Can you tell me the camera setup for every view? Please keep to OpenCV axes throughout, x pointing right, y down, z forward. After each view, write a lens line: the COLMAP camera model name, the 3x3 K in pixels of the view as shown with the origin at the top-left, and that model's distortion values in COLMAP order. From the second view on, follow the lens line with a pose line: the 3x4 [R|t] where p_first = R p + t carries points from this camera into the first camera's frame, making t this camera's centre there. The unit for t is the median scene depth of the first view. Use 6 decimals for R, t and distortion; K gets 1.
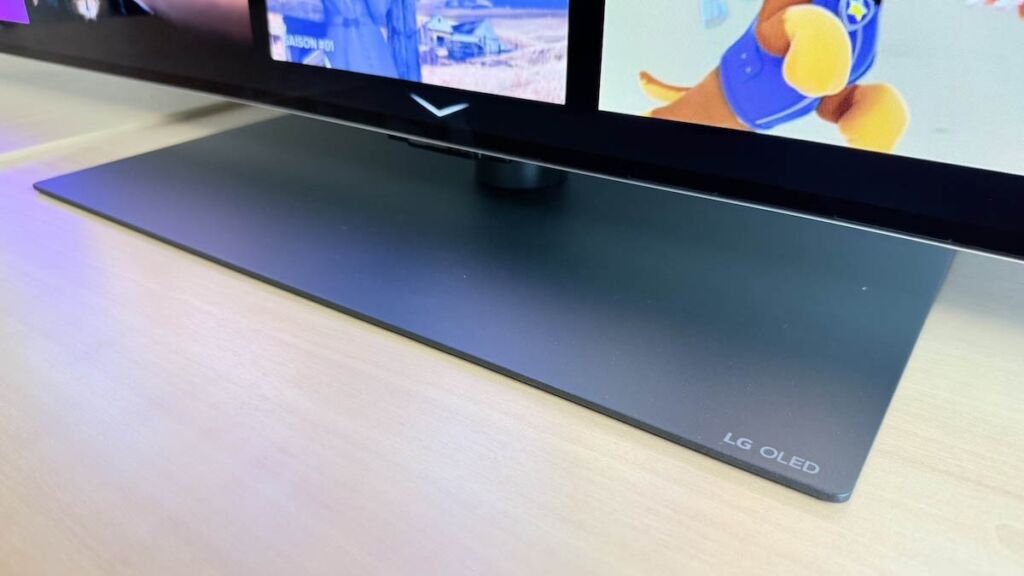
lens RADIAL K [[739.1, 0, 522.0], [0, 739.1, 287.6], [0, 0, 1]] dist [0.074461, -0.125260]
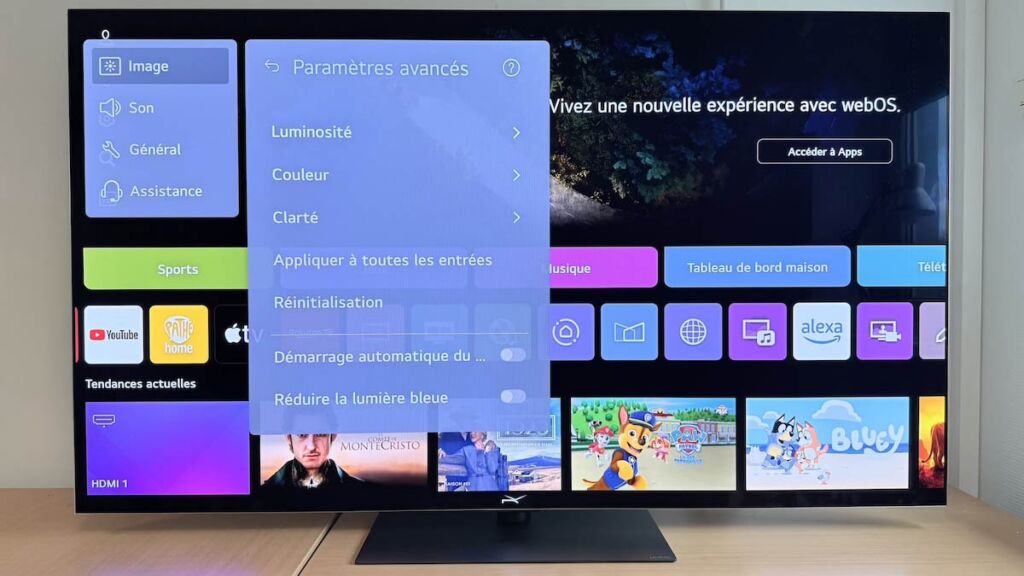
lens RADIAL K [[739.1, 0, 512.6], [0, 739.1, 296.1], [0, 0, 1]] dist [0.074461, -0.125260]
pose [[0.824257, -0.024347, 0.565692, -2.021938], [0.261571, 0.902452, -0.342288, 0.066063], [-0.502176, 0.430102, 0.750221, -1.858514]]
